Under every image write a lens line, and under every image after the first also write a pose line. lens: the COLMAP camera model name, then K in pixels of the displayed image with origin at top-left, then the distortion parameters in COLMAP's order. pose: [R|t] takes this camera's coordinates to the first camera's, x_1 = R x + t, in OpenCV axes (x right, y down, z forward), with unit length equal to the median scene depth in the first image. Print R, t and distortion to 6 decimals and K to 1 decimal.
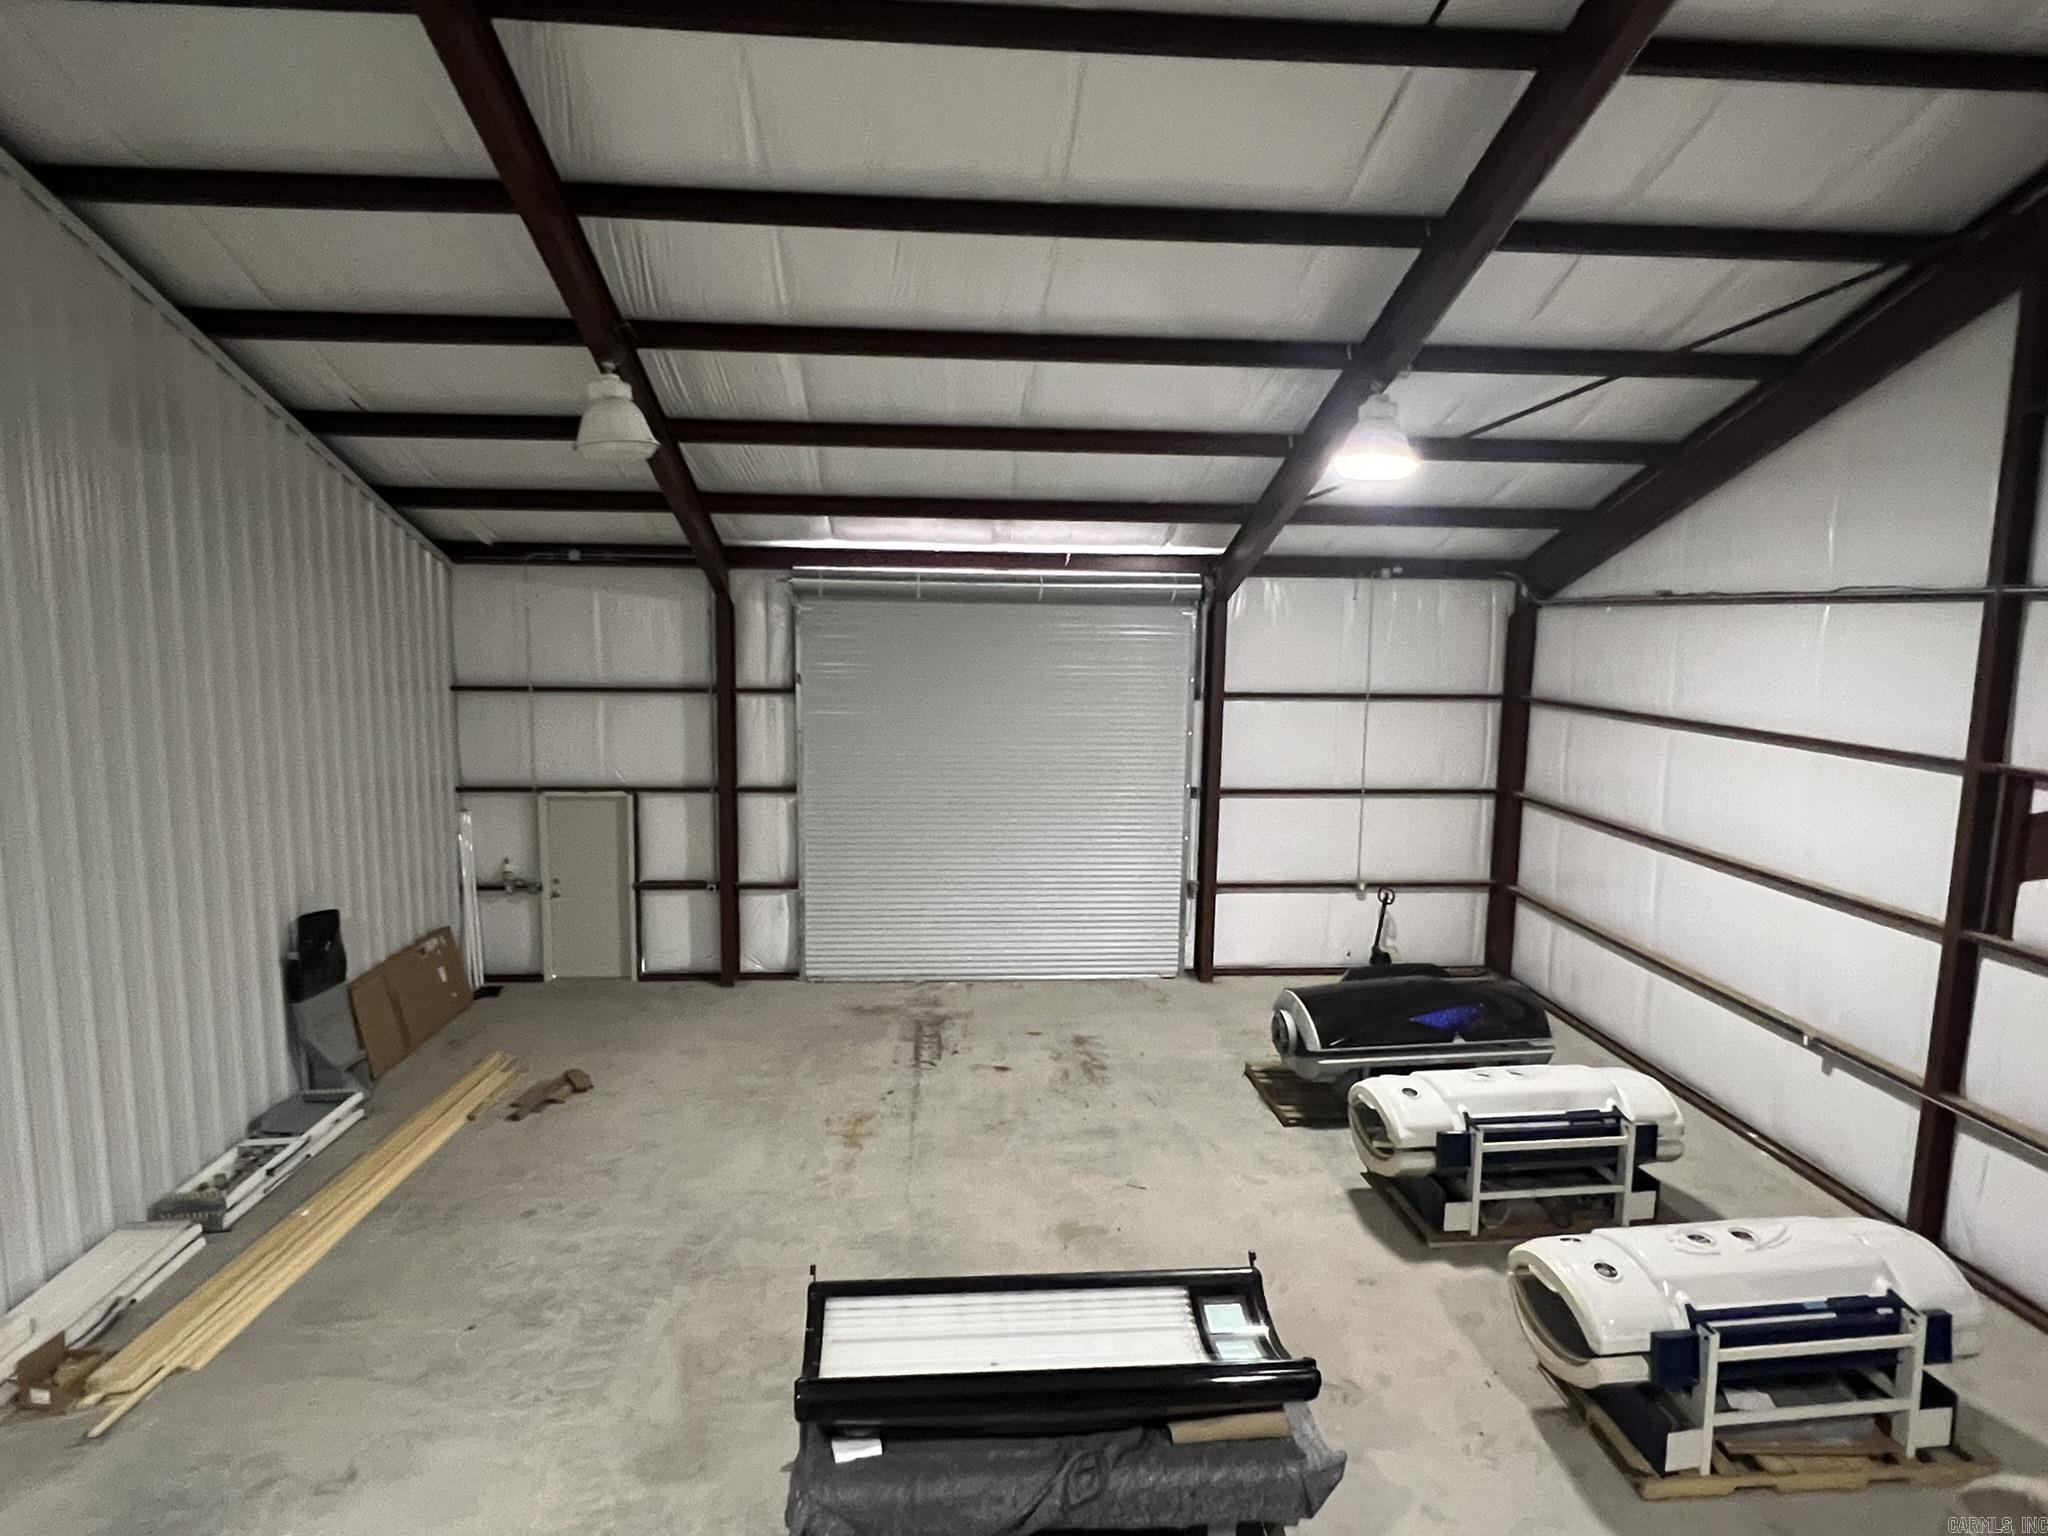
lens RADIAL K [[1203.5, 0, 1030.7], [0, 1203.5, 768.0], [0, 0, 1]] dist [-0.000789, -0.000642]
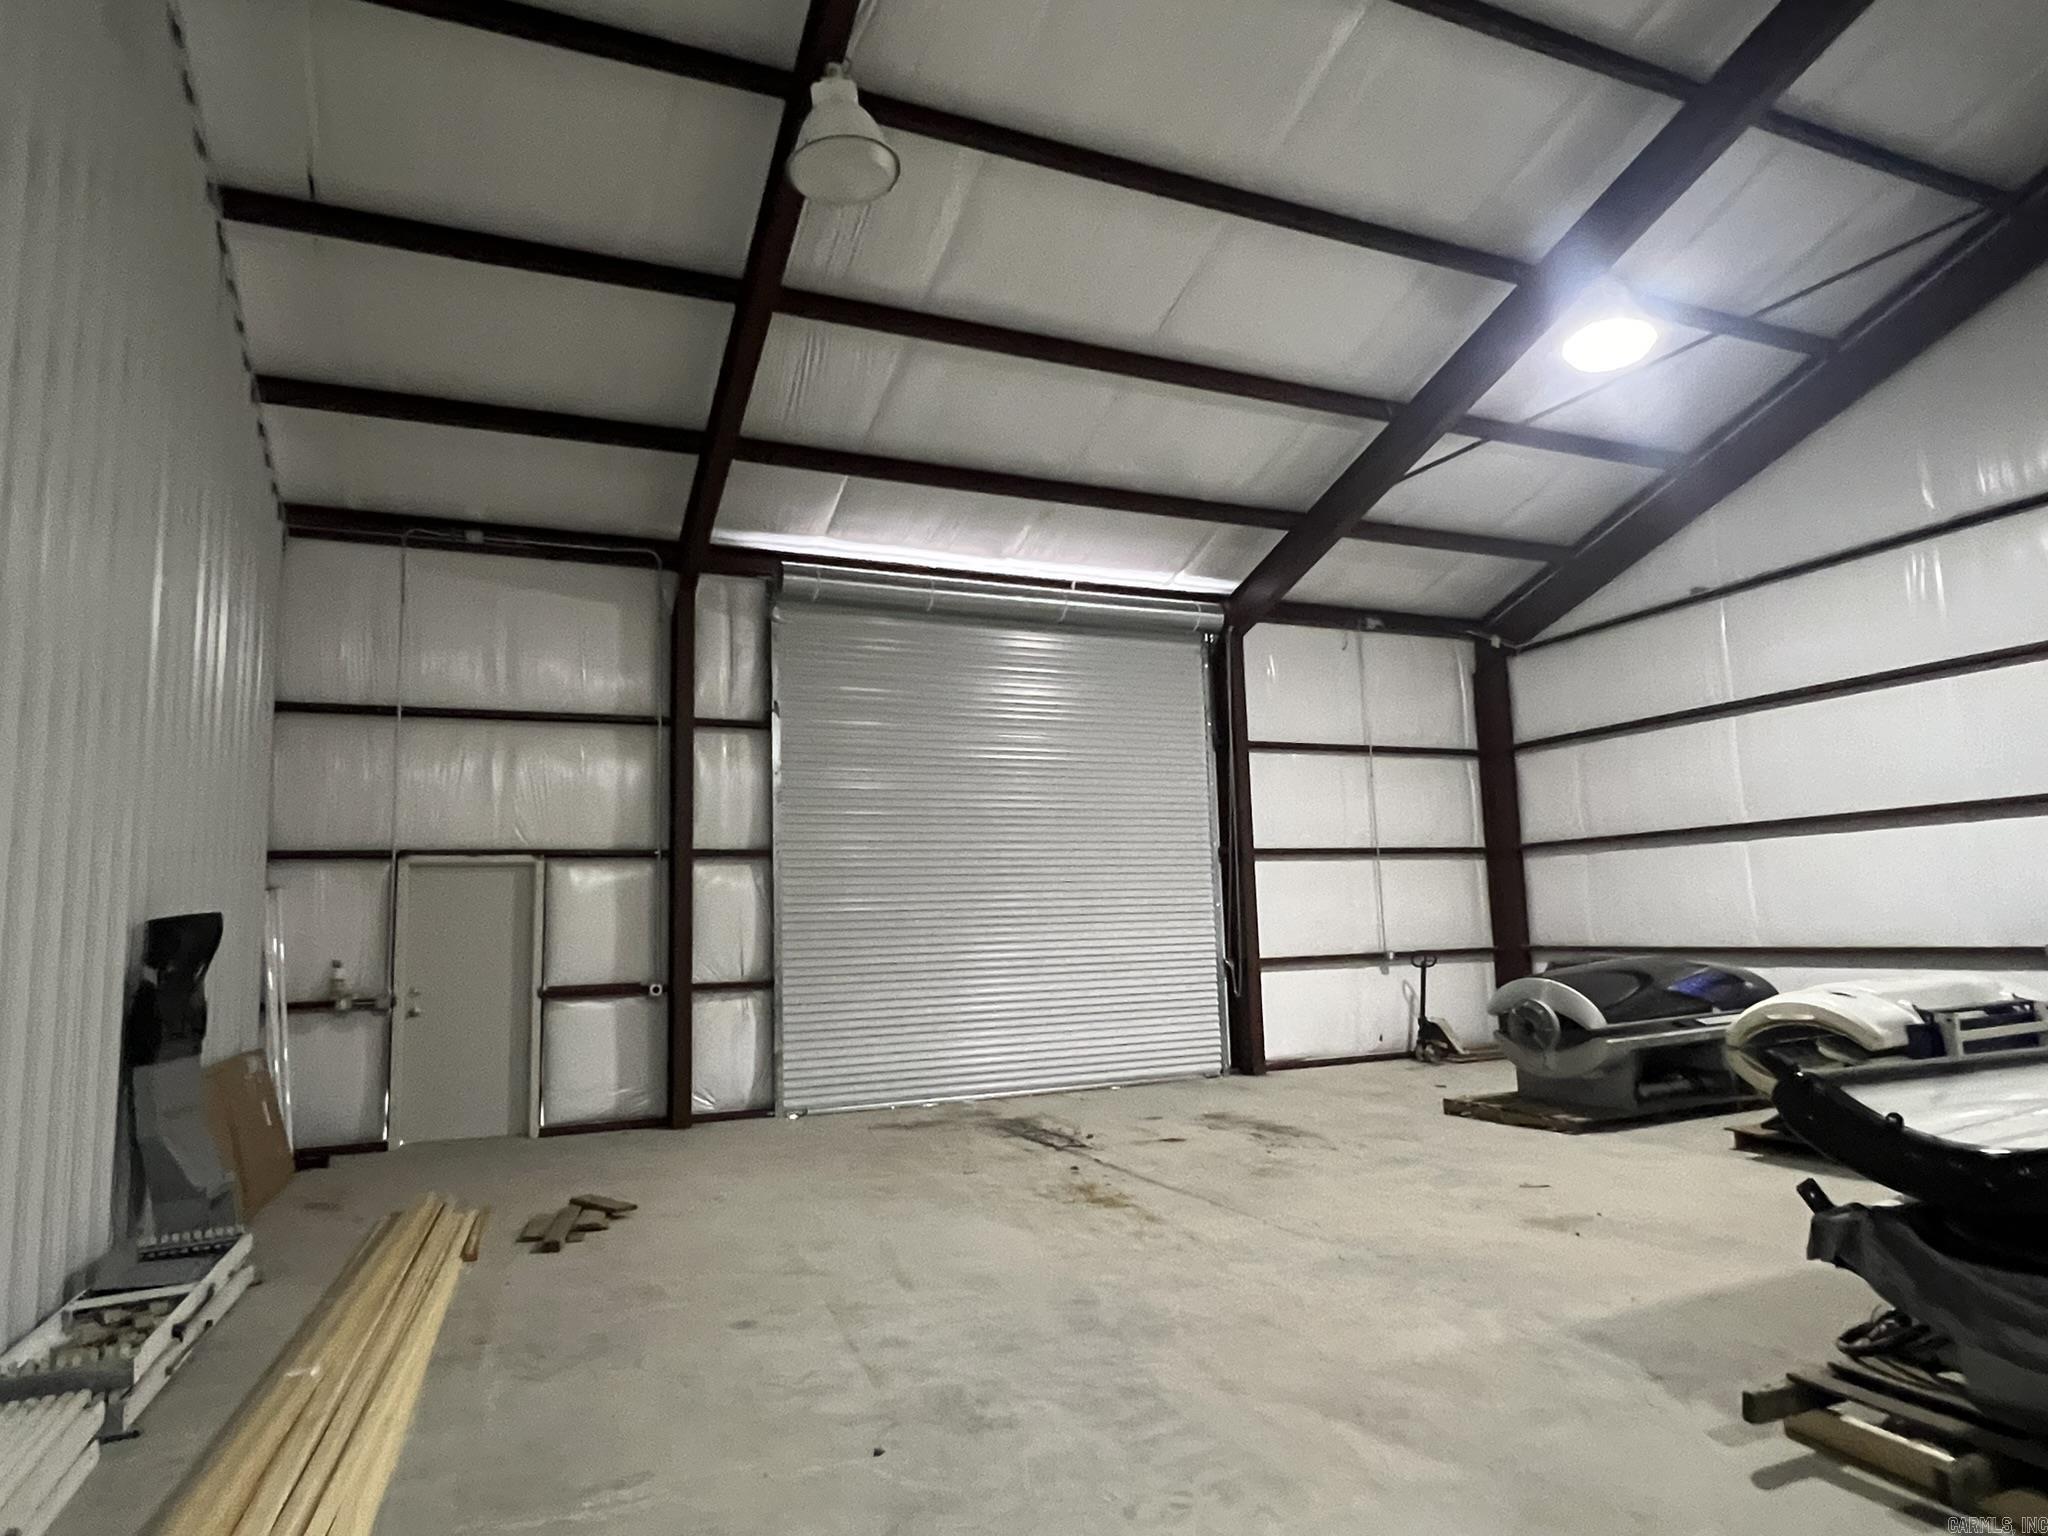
lens RADIAL K [[1203.5, 0, 1014.5], [0, 1203.5, 770.5], [0, 0, 1]] dist [-0.000789, -0.000642]
pose [[0.941252, 0.001727, 0.337701, -0.307371], [0.088007, 0.964179, -0.250228, 0.172647], [-0.326036, 0.265248, 0.907383, 0.245889]]
